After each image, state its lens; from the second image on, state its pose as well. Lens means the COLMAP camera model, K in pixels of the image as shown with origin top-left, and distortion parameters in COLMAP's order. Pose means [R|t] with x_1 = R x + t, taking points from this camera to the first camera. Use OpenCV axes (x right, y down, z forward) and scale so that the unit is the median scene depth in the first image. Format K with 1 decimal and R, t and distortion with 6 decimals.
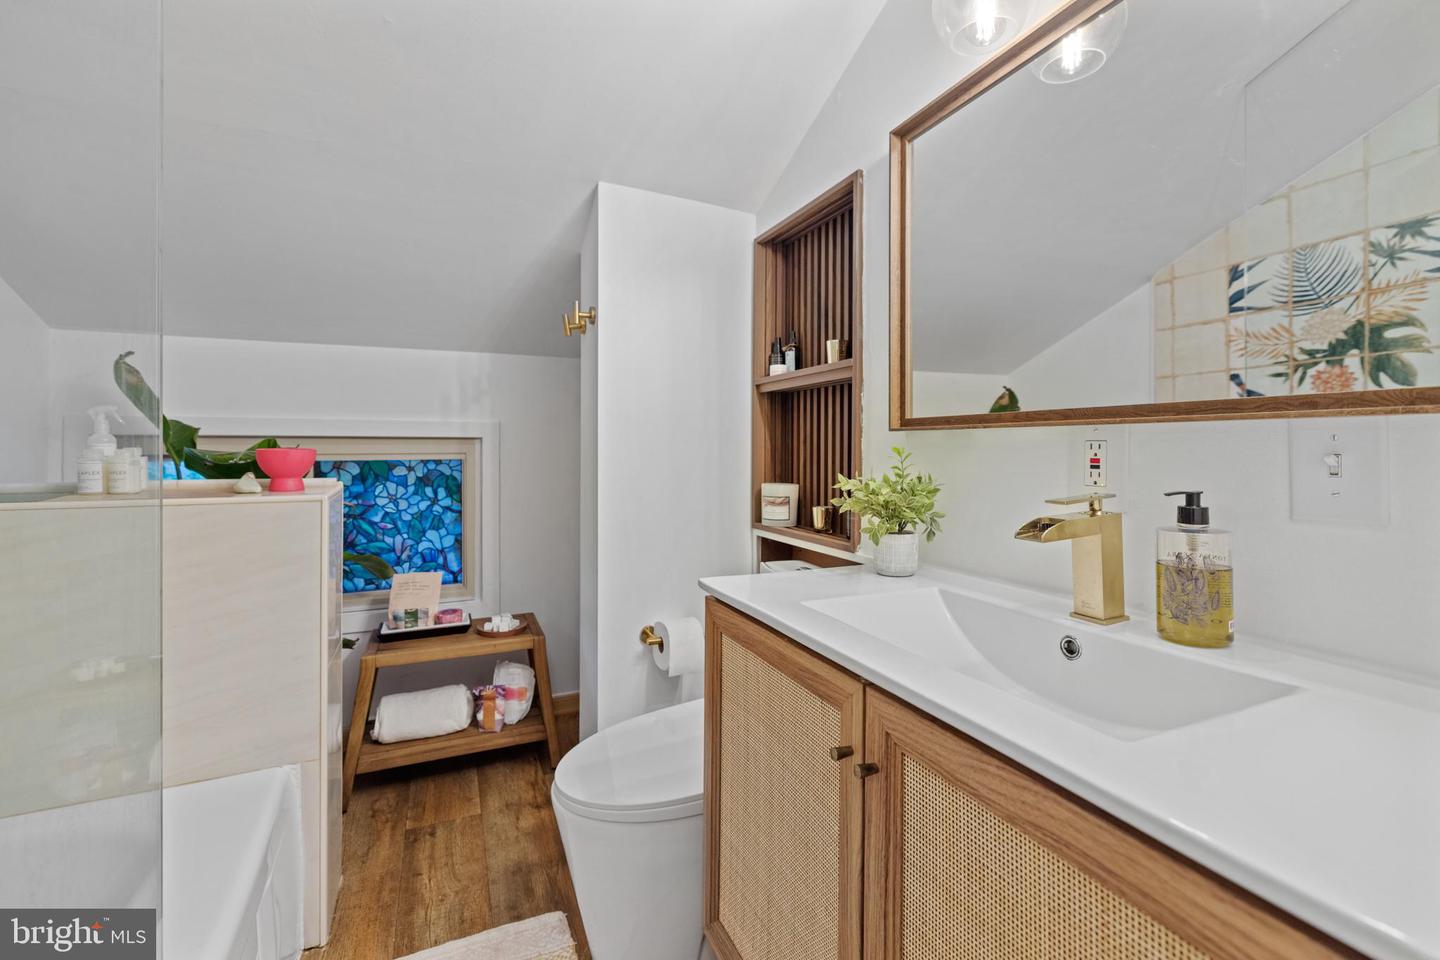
lens RADIAL K [[635.1, 0, 731.2], [0, 635.1, 449.4], [0, 0, 1]] dist [0.001271, 0.000499]
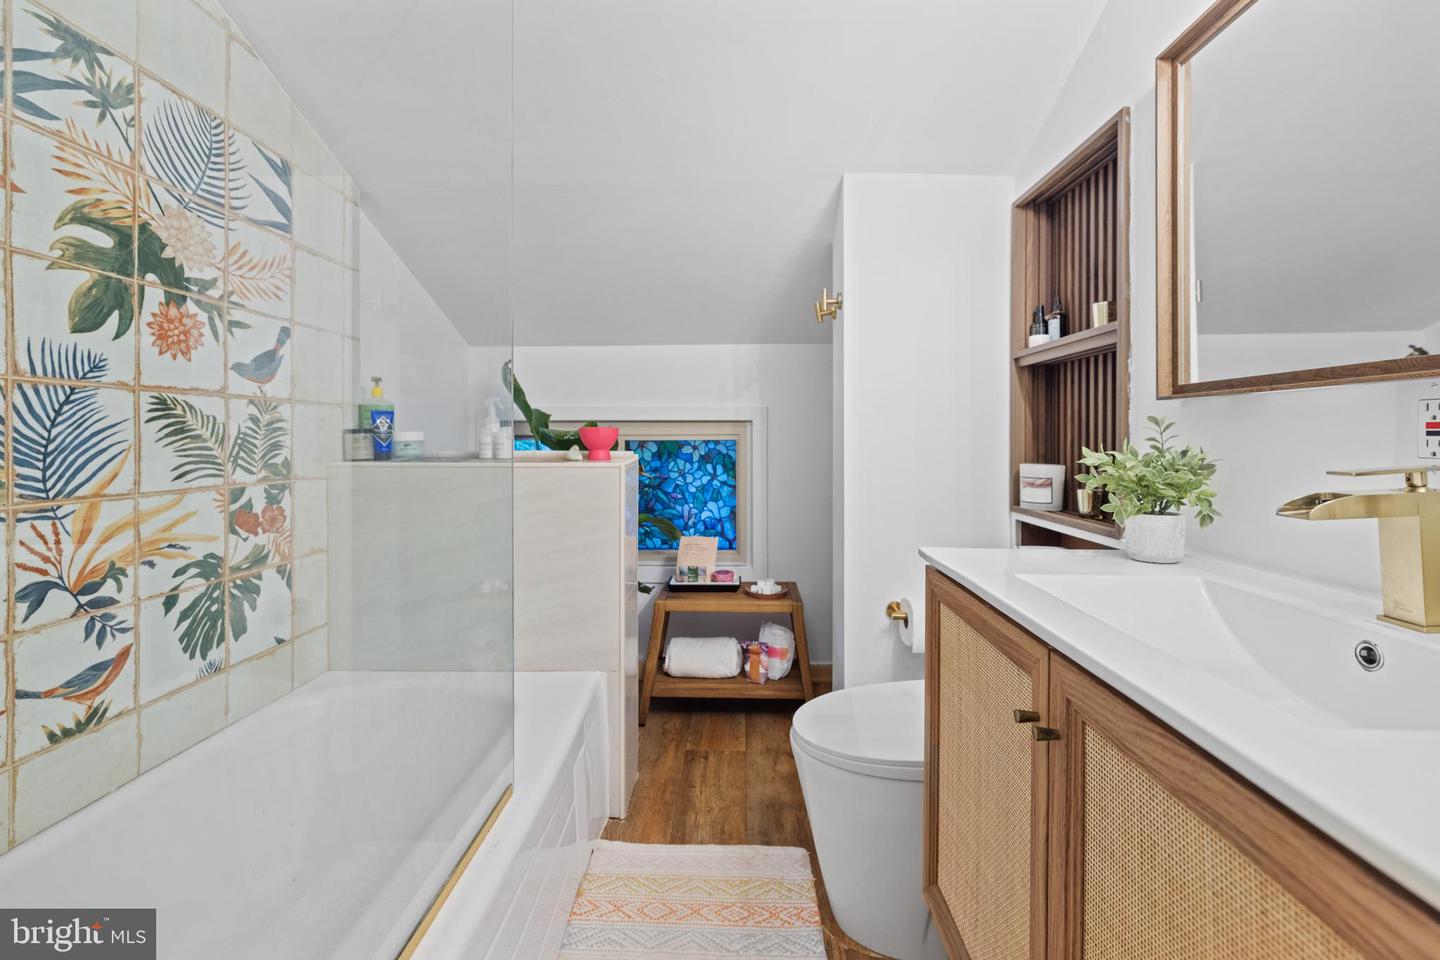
lens RADIAL K [[635.1, 0, 717.0], [0, 635.1, 437.9], [0, 0, 1]] dist [0.001271, 0.000499]
pose [[0.896233, -0.000680, -0.443583, 0.089436], [0.001126, 0.999999, 0.000742, 0.020758], [0.443582, -0.001164, 0.896233, -0.049318]]
